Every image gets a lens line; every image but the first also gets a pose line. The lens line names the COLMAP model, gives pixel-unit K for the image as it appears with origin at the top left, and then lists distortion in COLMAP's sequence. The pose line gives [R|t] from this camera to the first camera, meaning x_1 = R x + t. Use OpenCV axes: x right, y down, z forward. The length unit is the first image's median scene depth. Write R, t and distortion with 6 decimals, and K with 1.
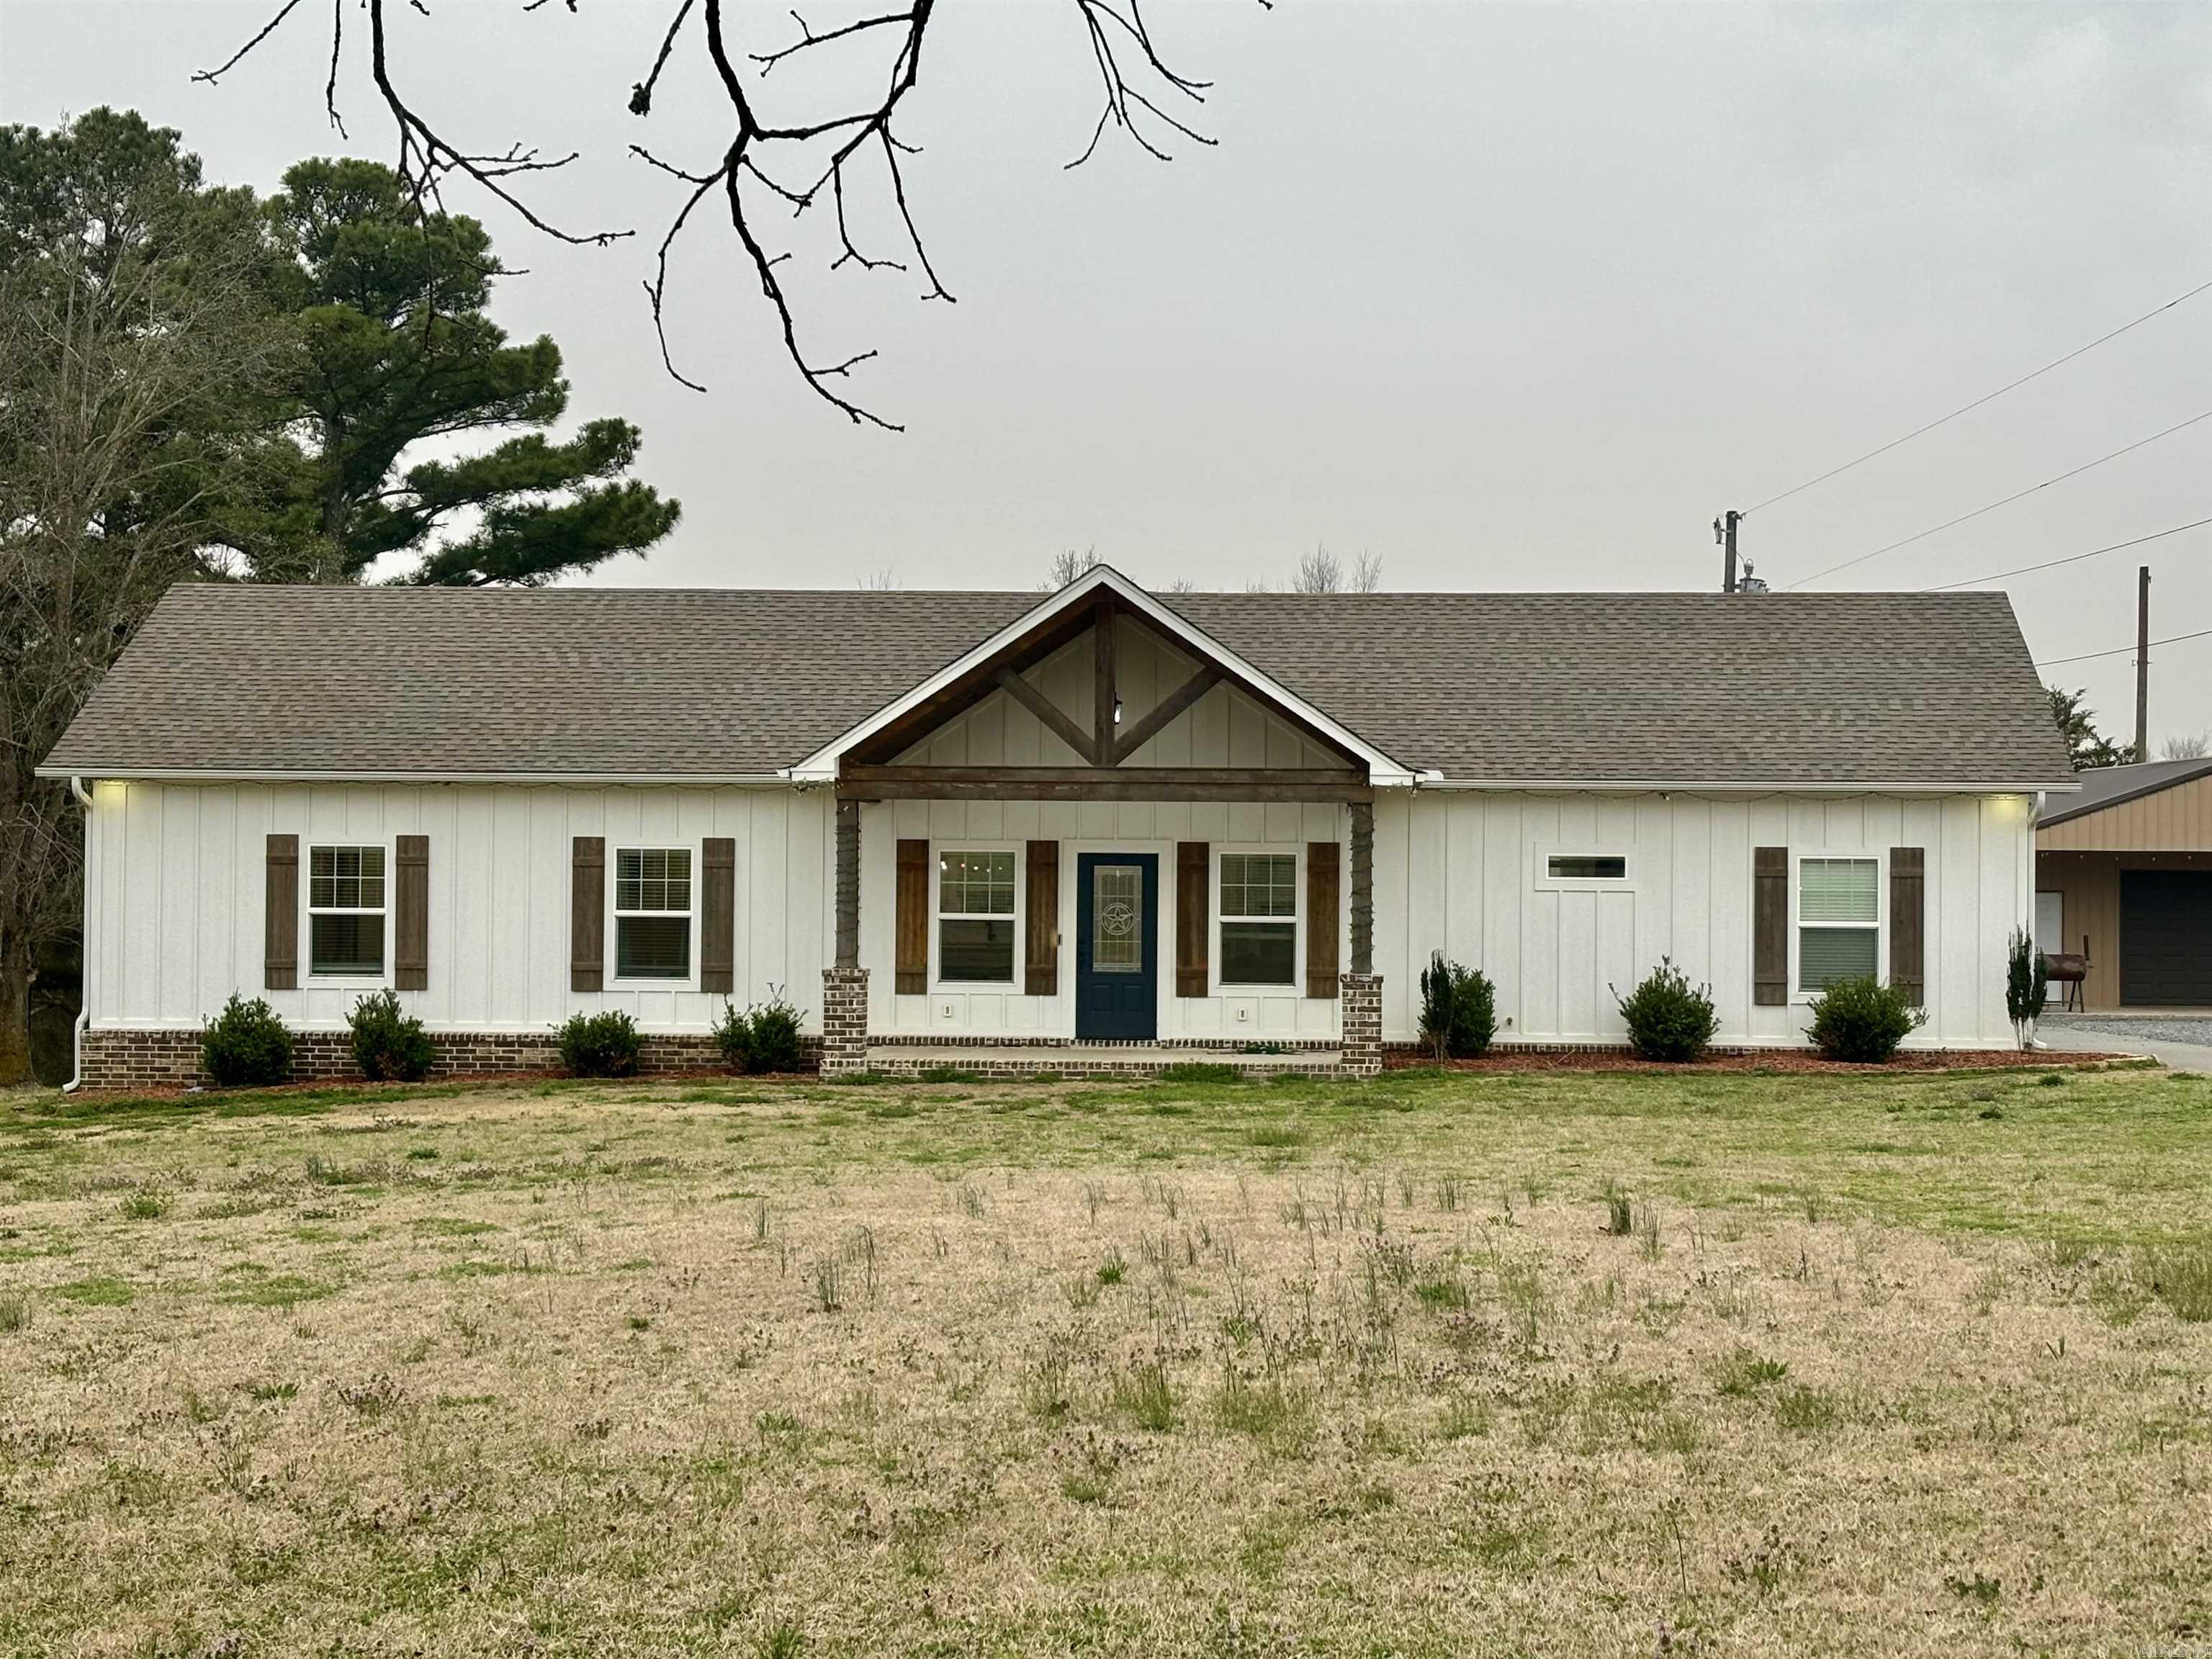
lens RADIAL K [[3819.0, 0, 1106.0], [0, 3819.0, 829.5], [0, 0, 1]] dist [0.311445, -1.301246]
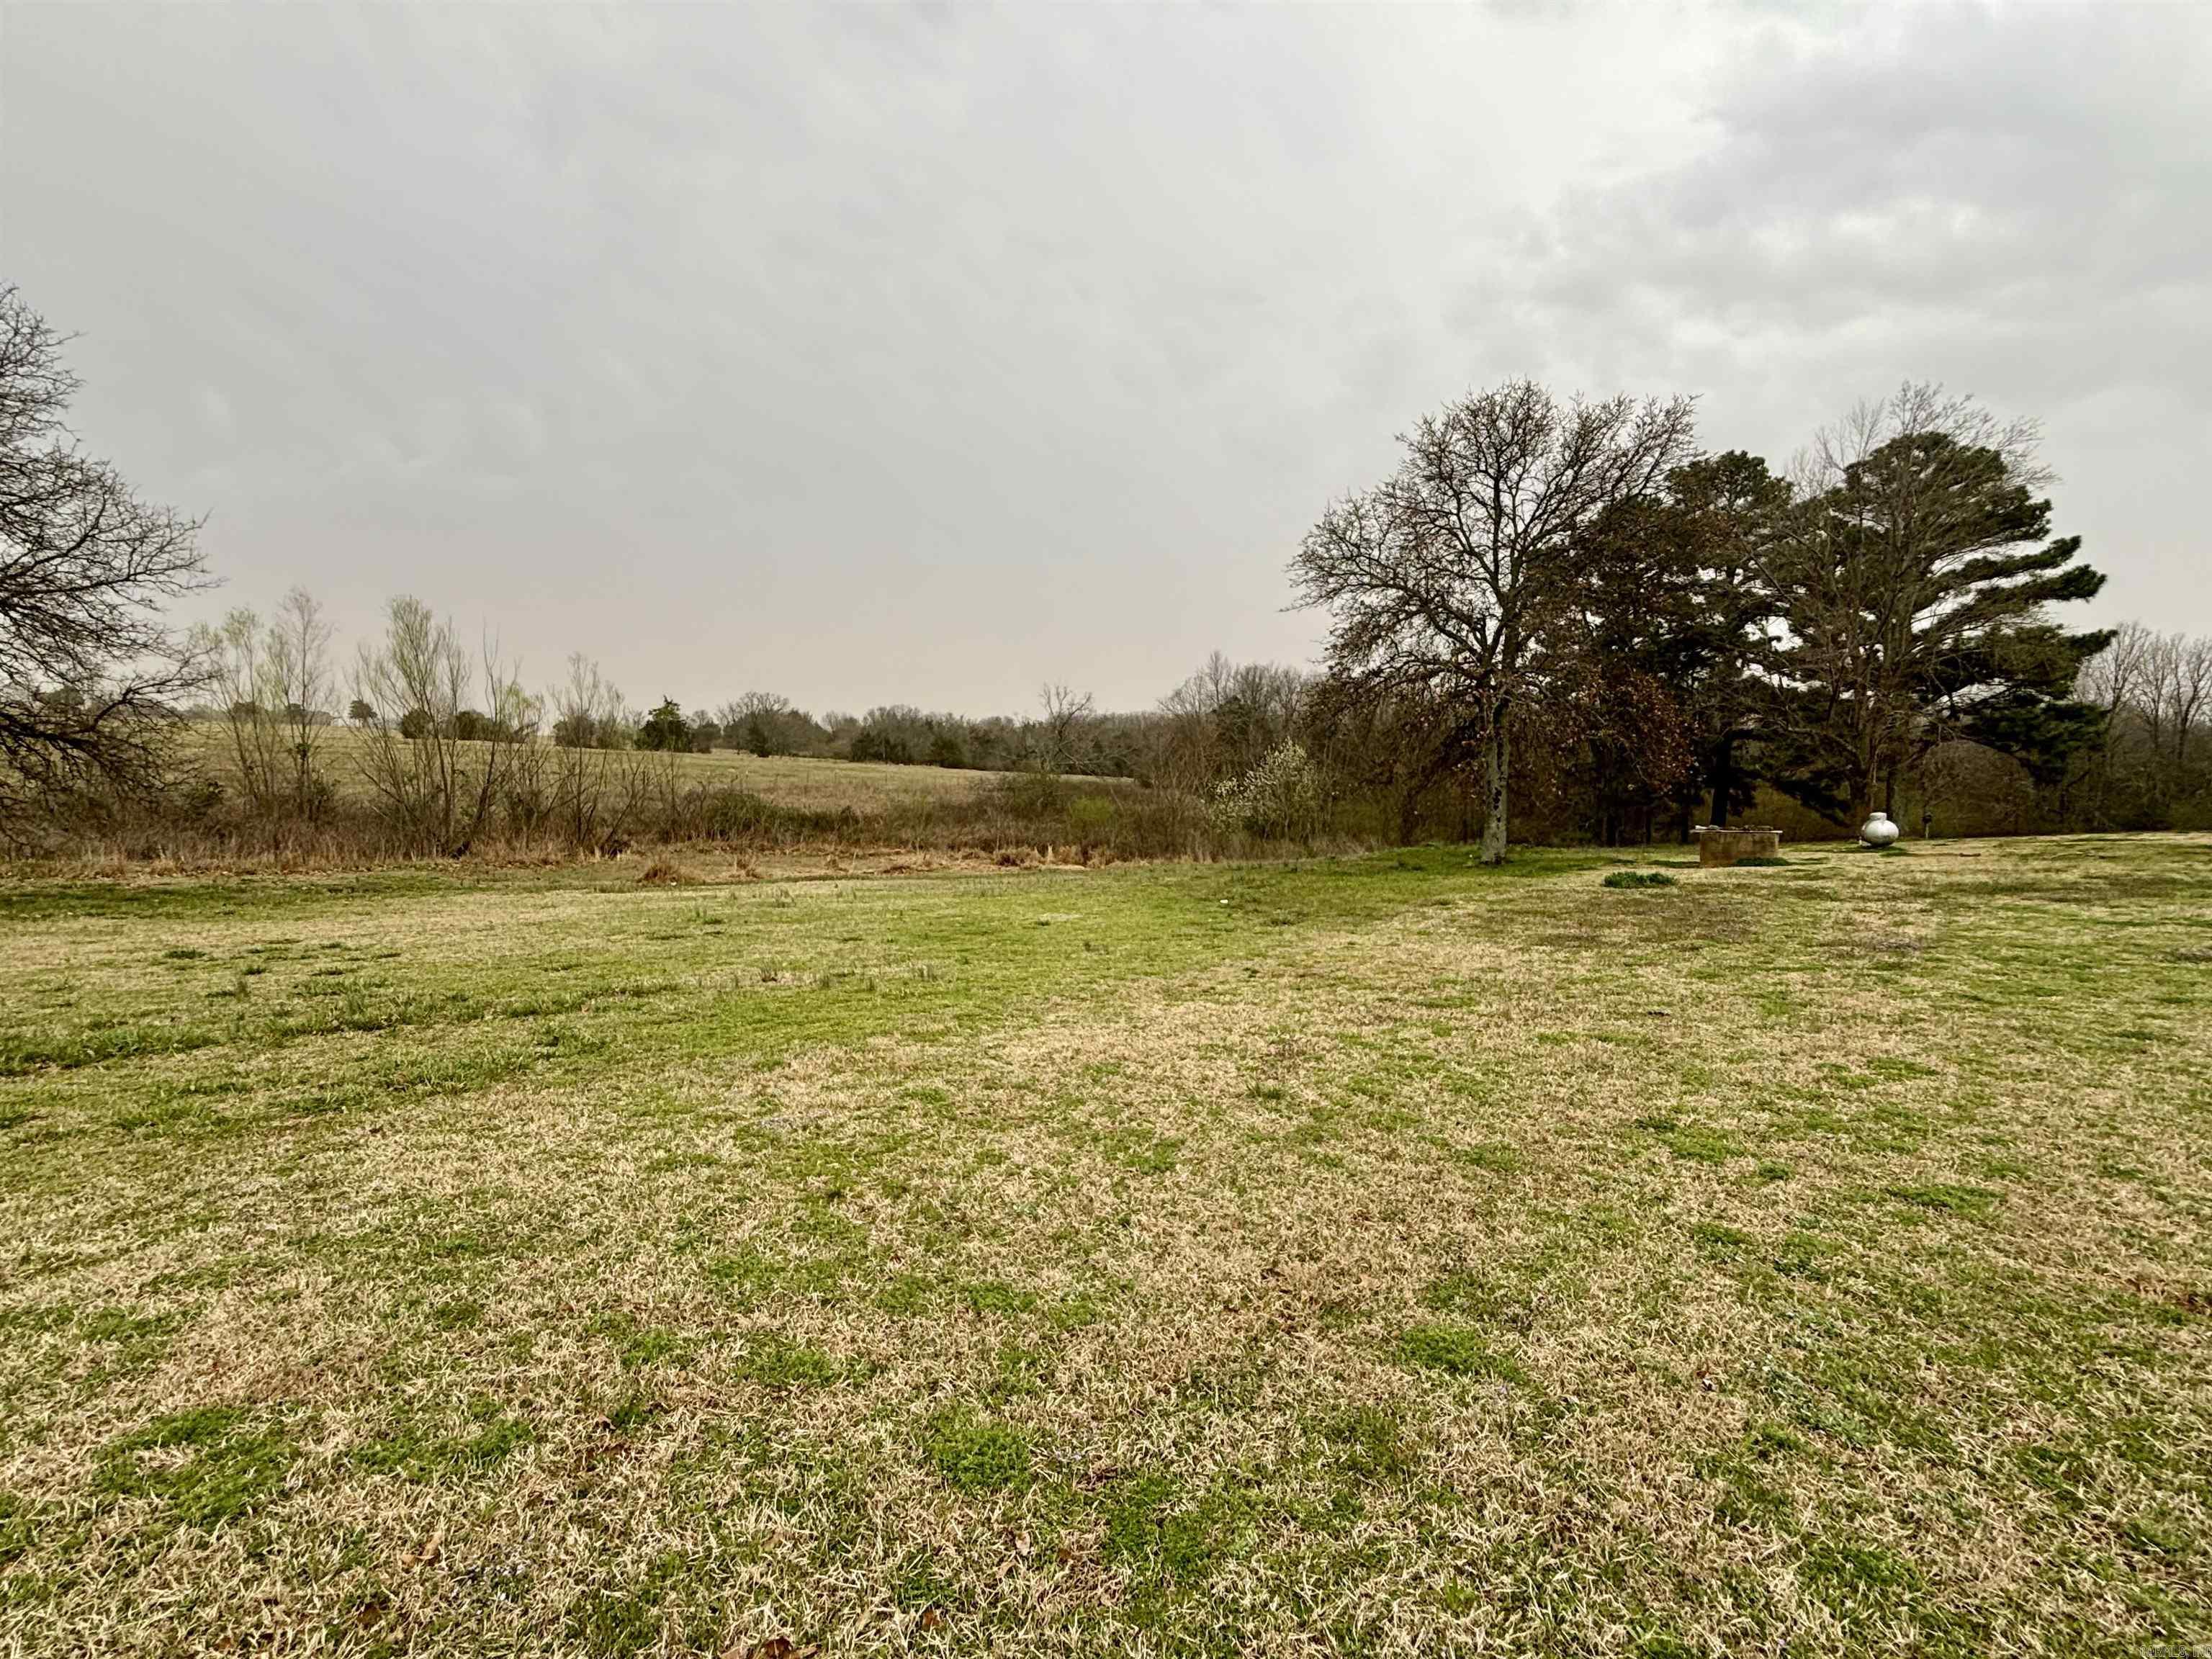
lens RADIAL K [[1093.4, 0, 1105.6], [0, 1093.4, 838.7], [0, 0, 1]] dist [-0.017008, 0.000461]
pose [[0.842146, 0.042505, -0.537572, -0.447682], [-0.003782, 0.997330, 0.072933, 0.031277], [0.539237, -0.059388, 0.840058, 0.376789]]
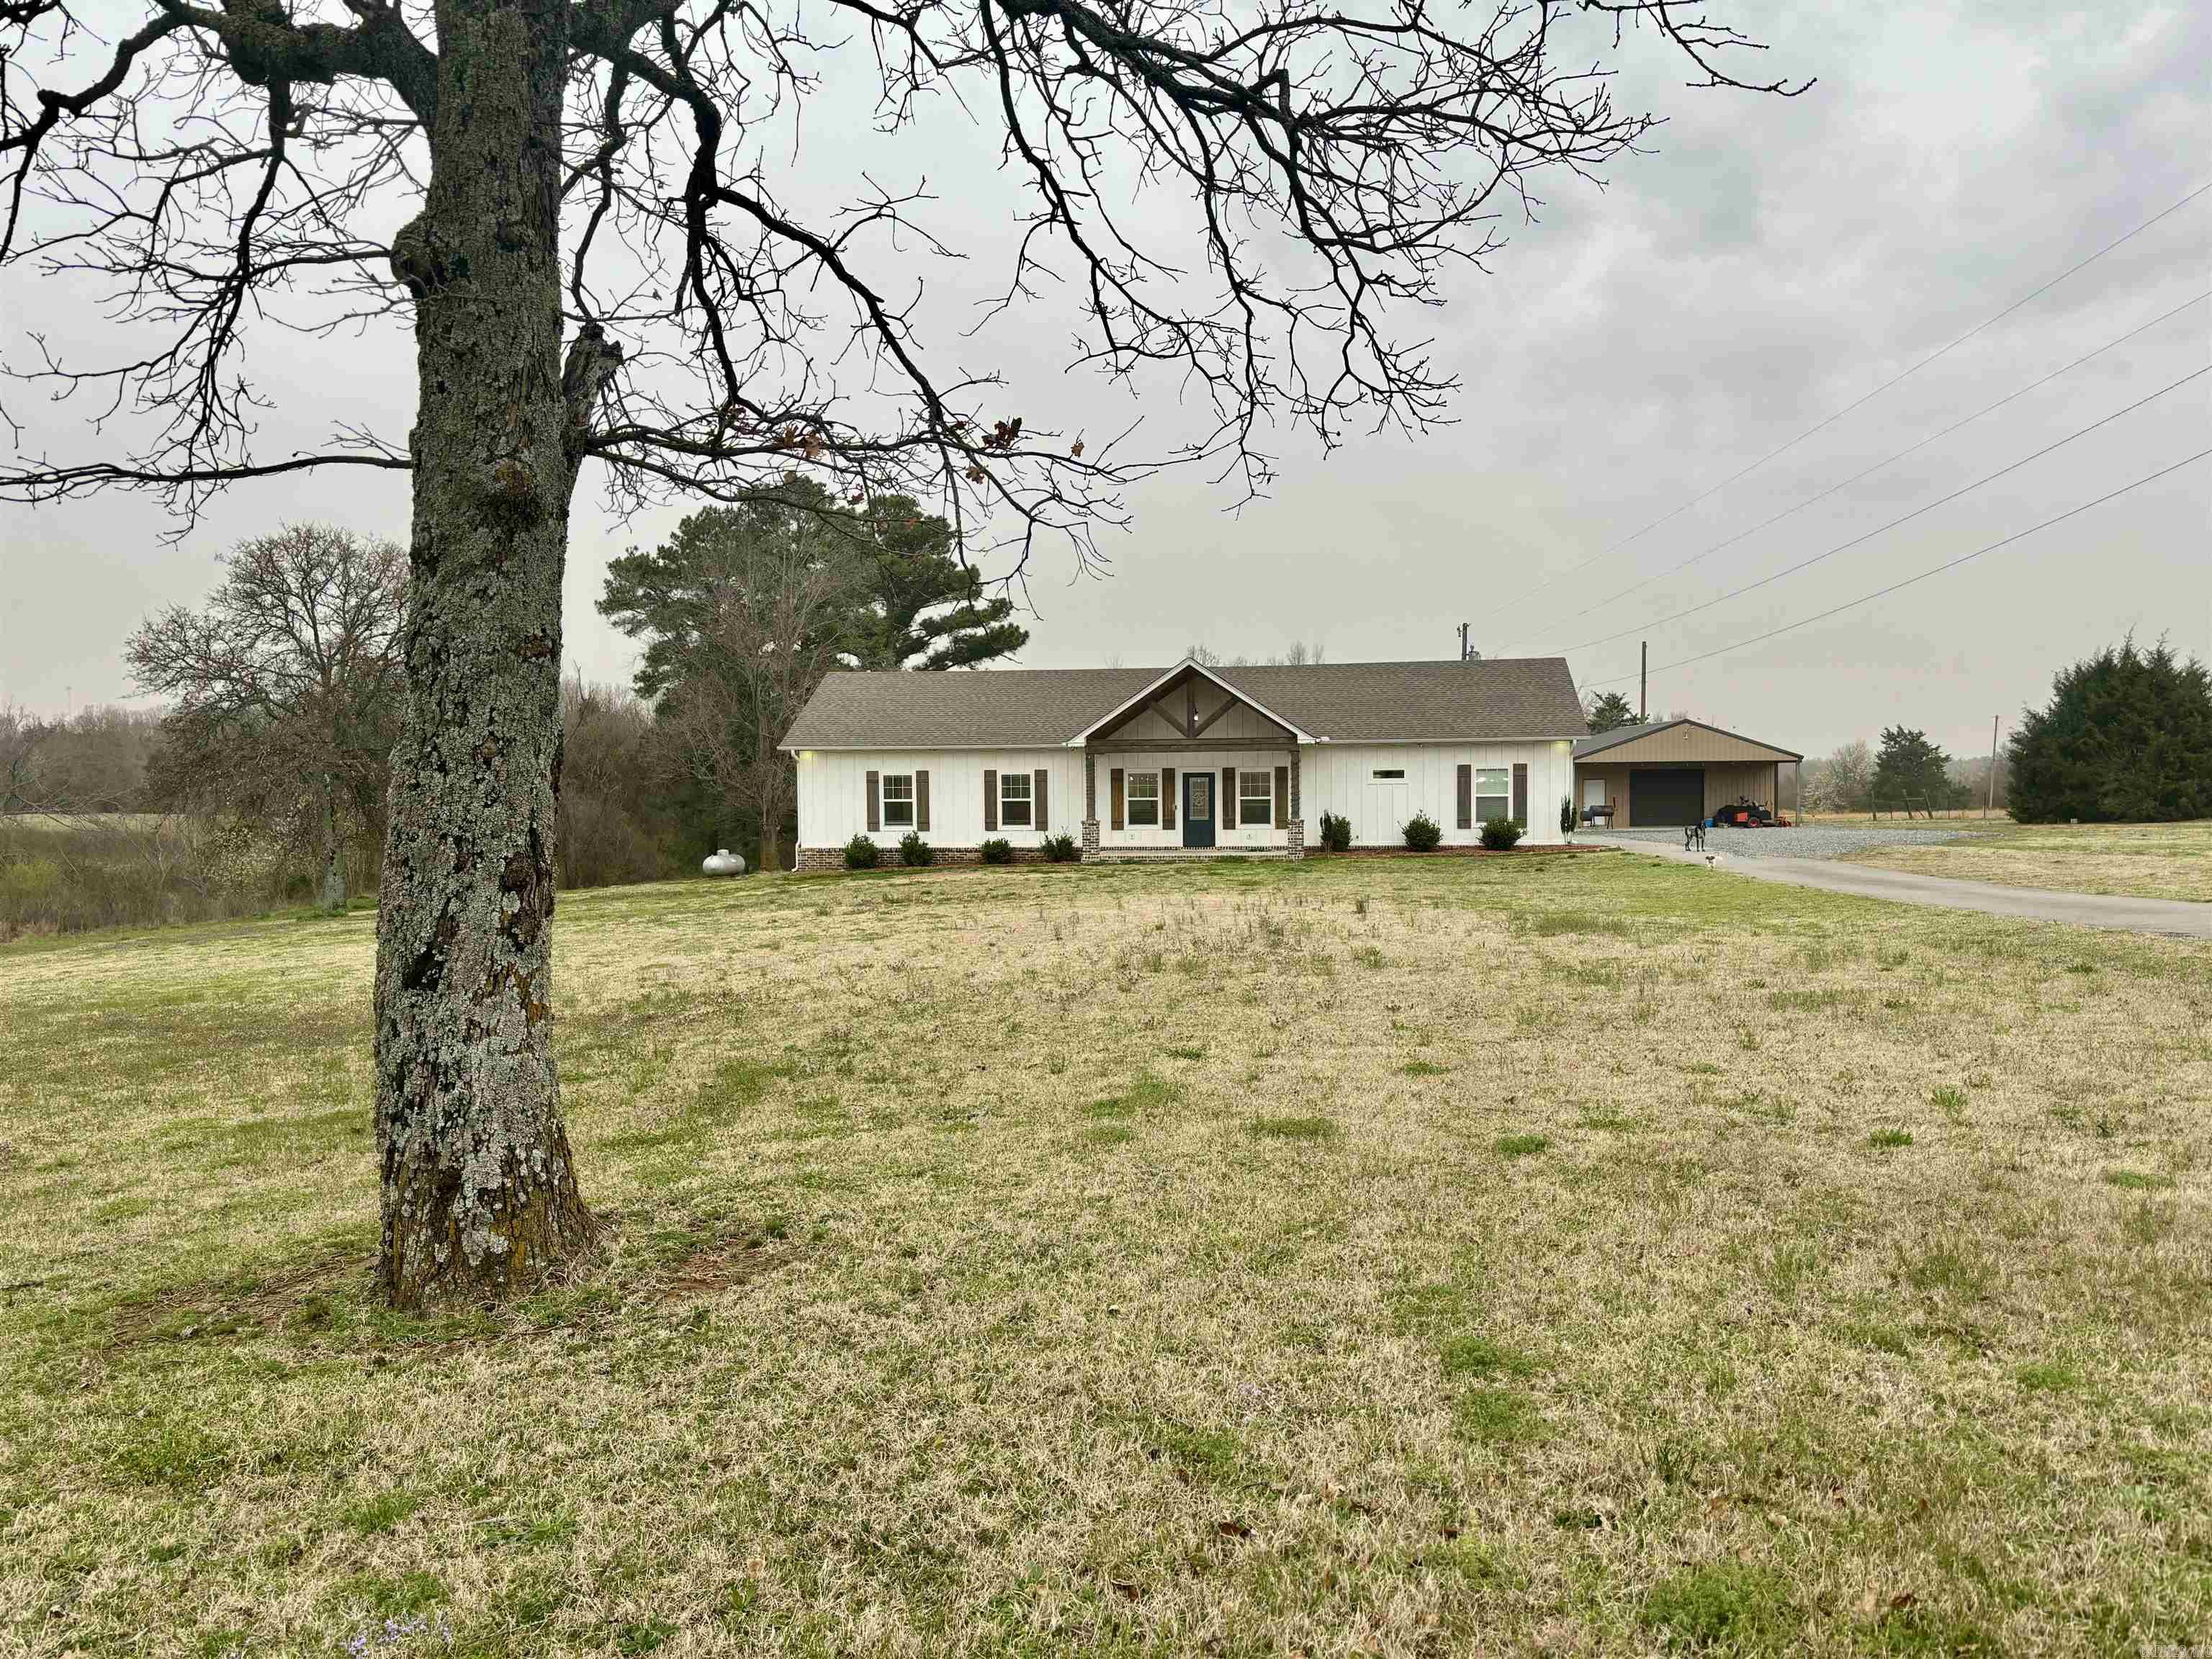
lens RADIAL K [[1611.1, 0, 1104.9], [0, 1611.1, 841.8], [0, 0, 1]] dist [0.188144, -0.001056]
pose [[0.997360, -0.015037, -0.071036, 0.016221], [0.018563, 0.998615, 0.049233, -0.001707], [0.070197, -0.050422, 0.996258, -0.060724]]
